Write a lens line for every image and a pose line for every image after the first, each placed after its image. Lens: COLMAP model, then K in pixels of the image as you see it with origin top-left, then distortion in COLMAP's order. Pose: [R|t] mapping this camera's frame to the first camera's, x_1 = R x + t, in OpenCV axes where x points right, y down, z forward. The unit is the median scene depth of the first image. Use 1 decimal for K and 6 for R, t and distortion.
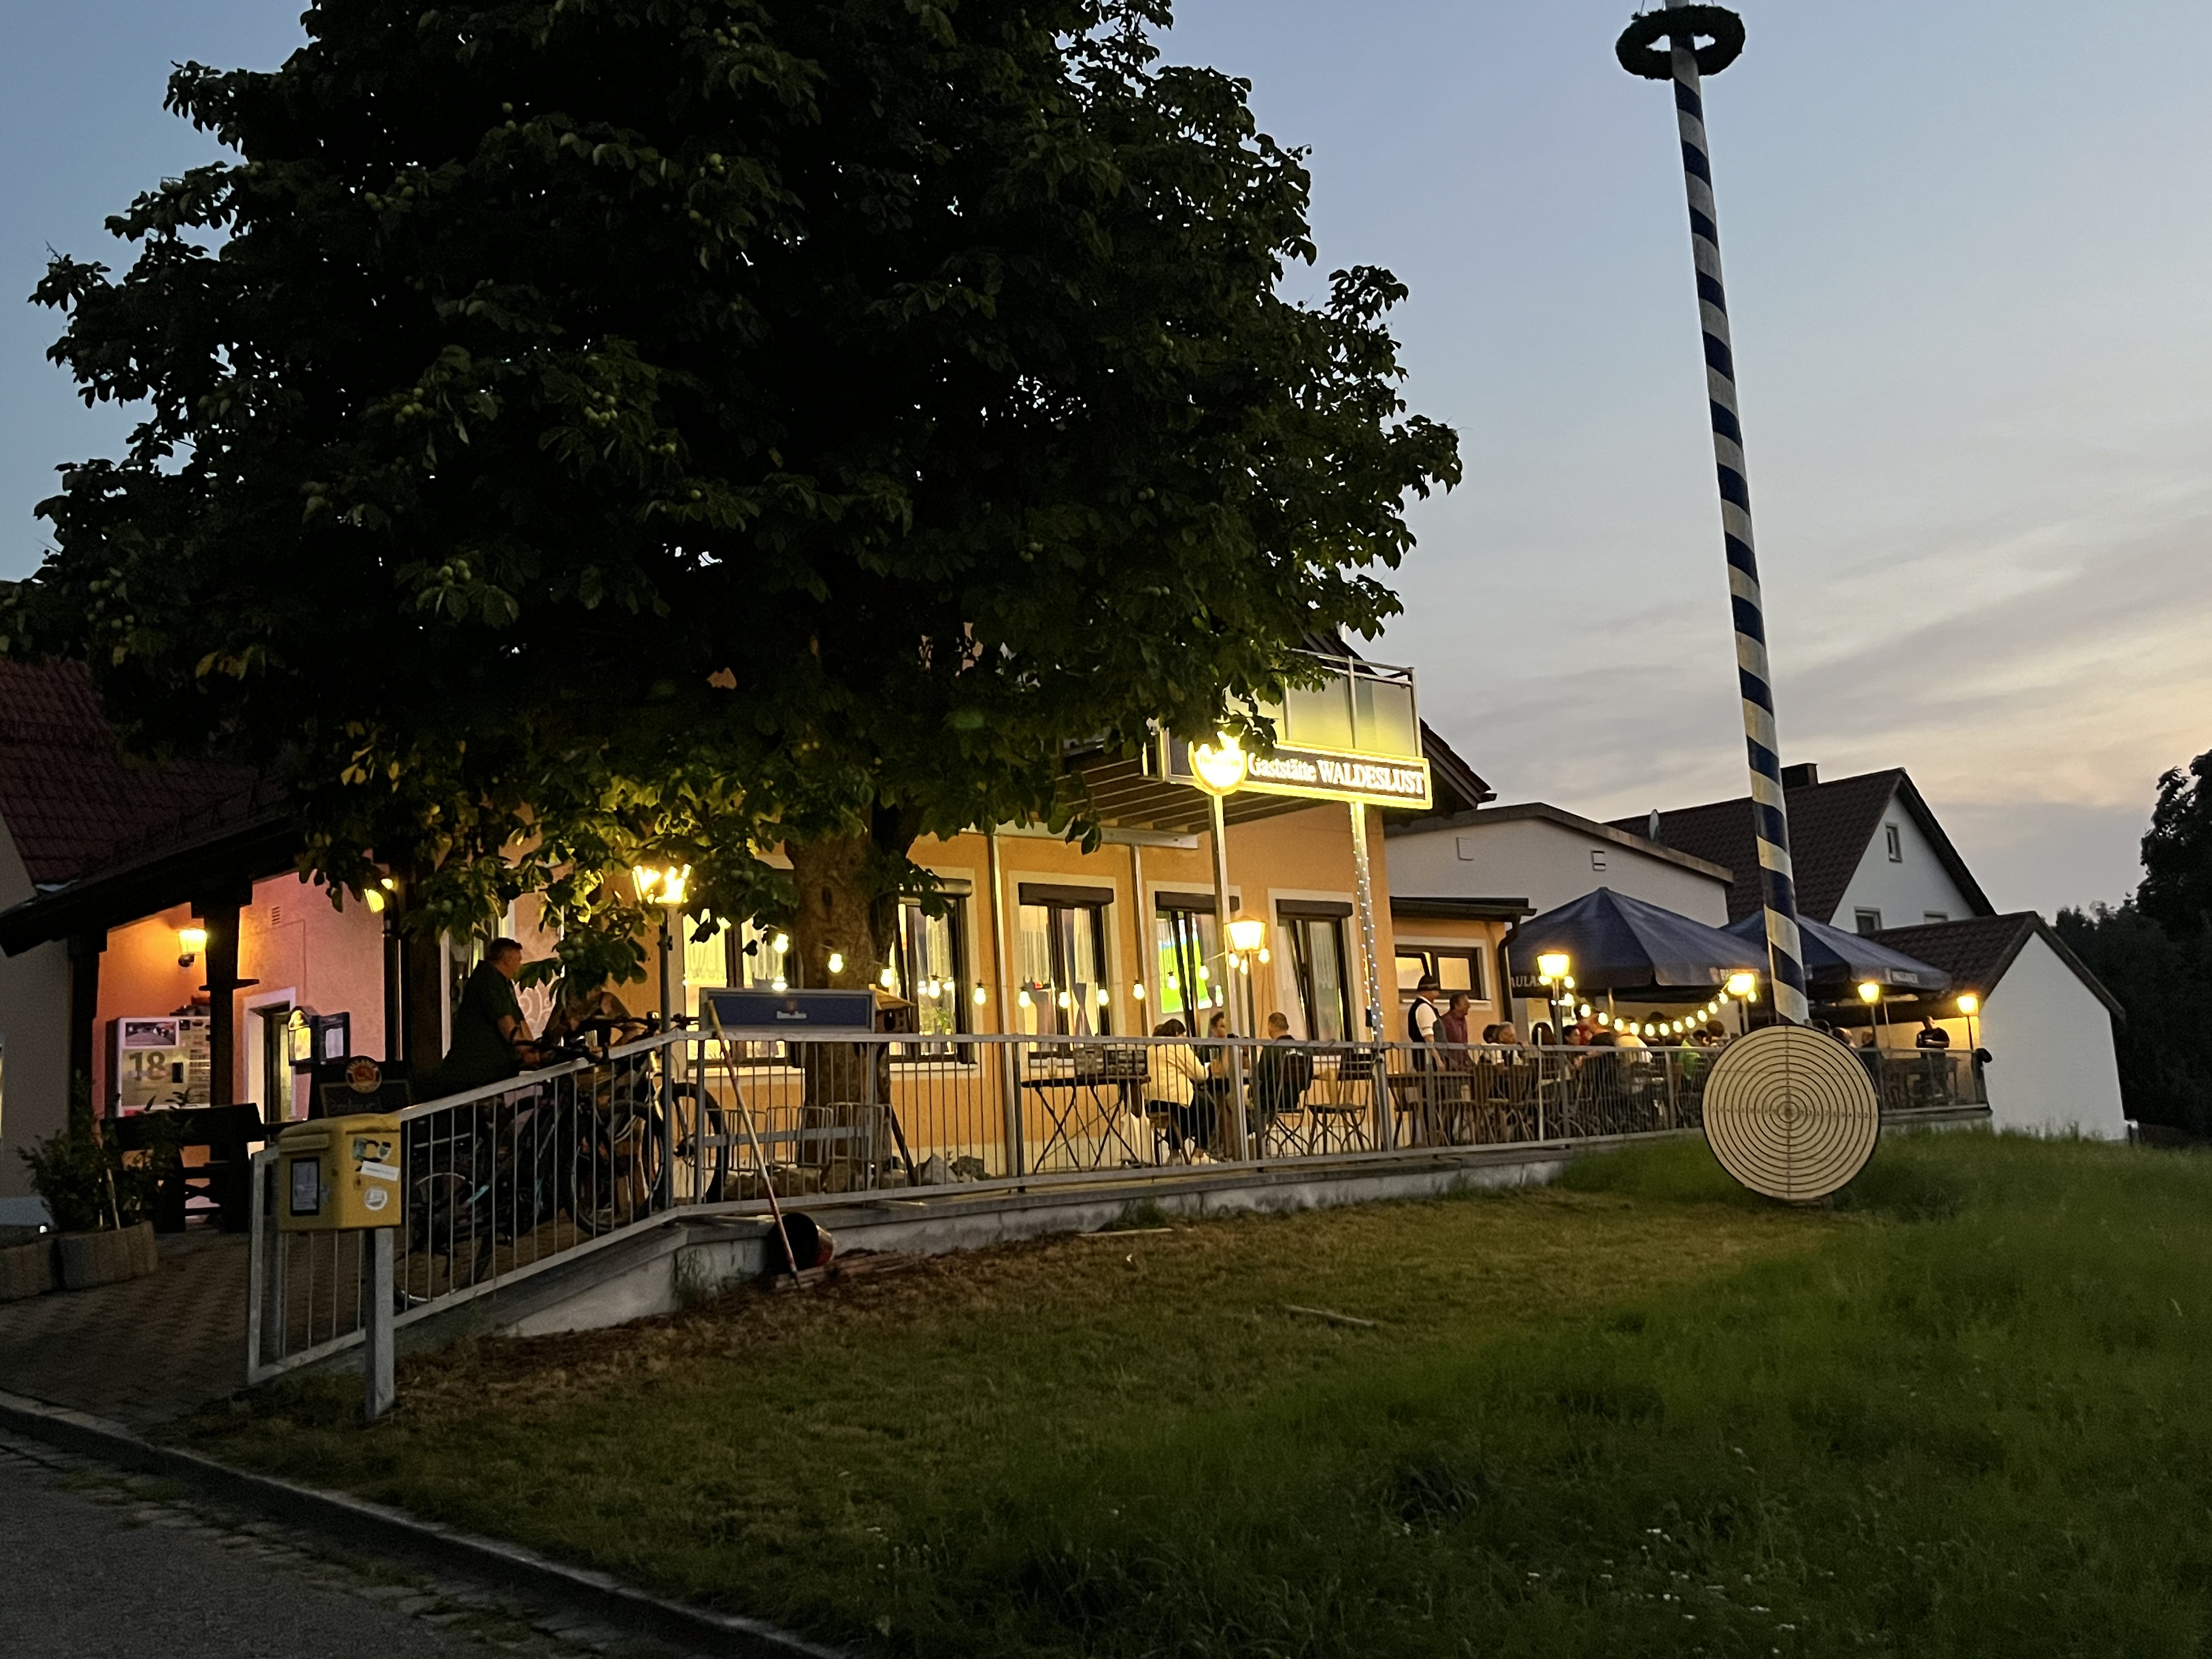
lens RADIAL K [[2076.0, 0, 1103.7], [0, 2076.0, 790.6], [0, 0, 1]] dist [0.099899, 0.006949]
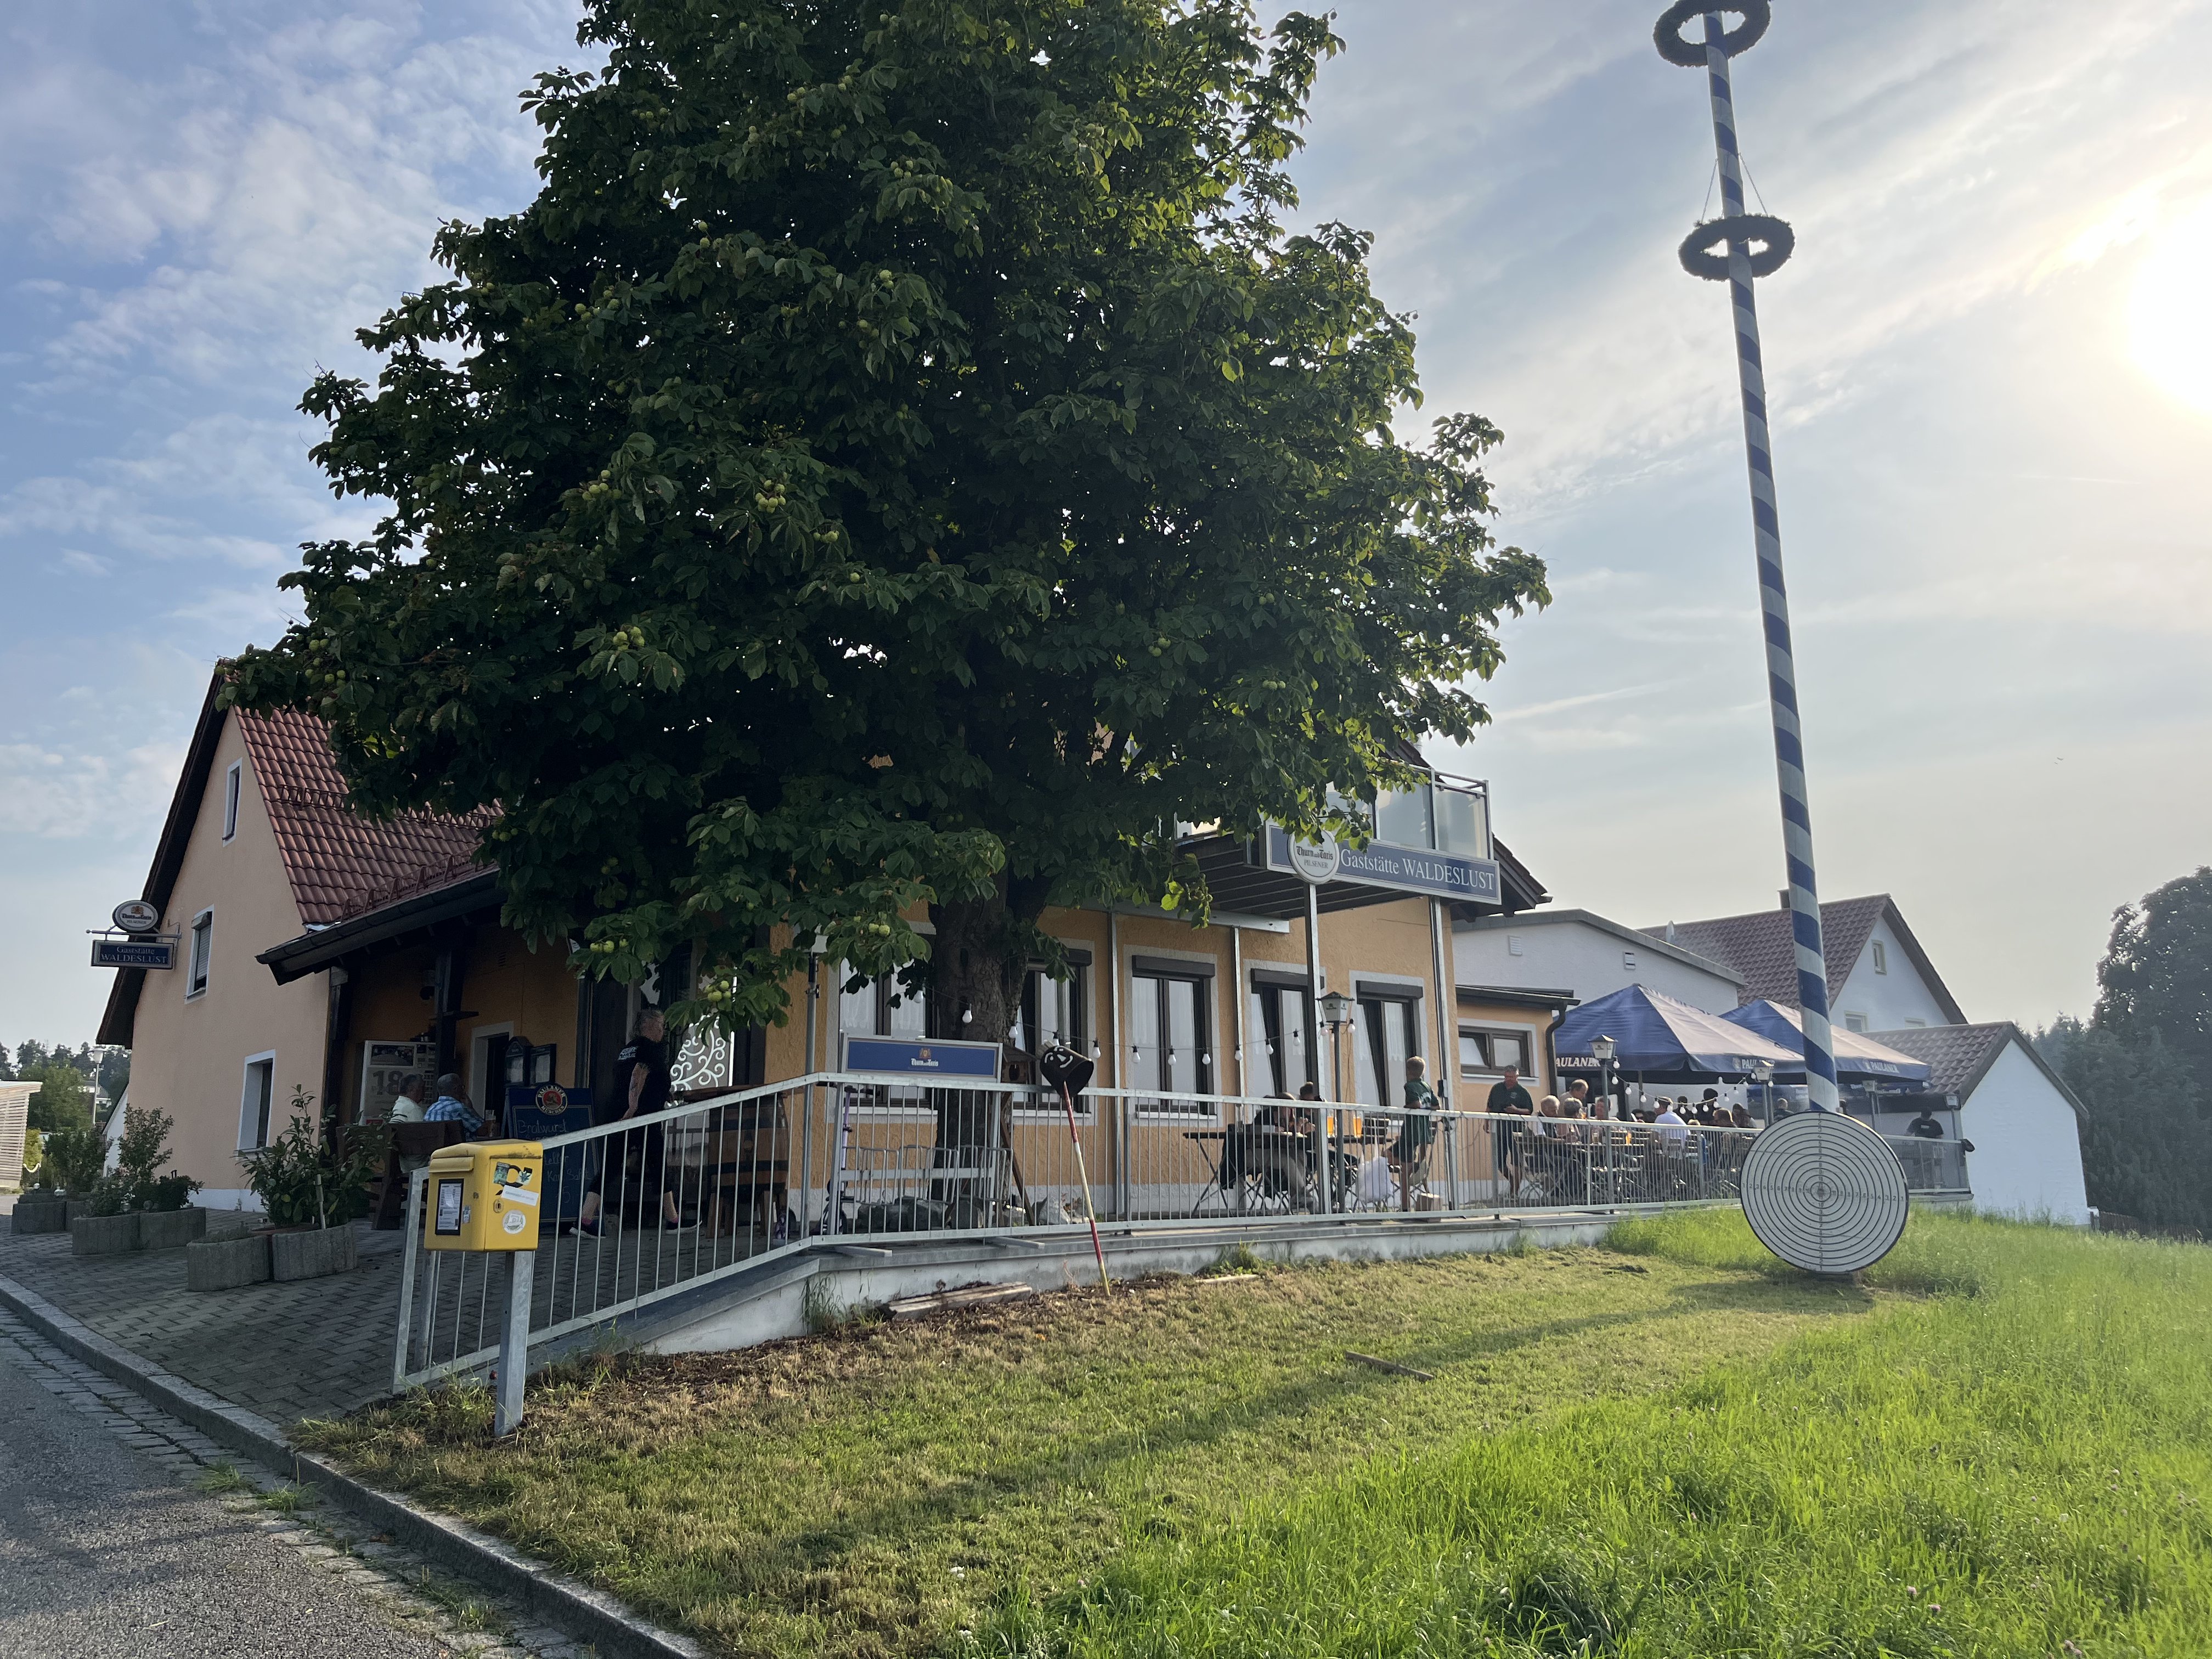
lens RADIAL K [[1668.9, 0, 1106.0], [0, 1668.9, 829.5], [0, 0, 1]] dist [0.070684, -0.002959]
pose [[0.997702, 0.035709, -0.057583, -0.007766], [-0.037816, 0.998639, -0.035920, 0.011823], [0.056221, 0.038015, 0.997694, 0.112246]]
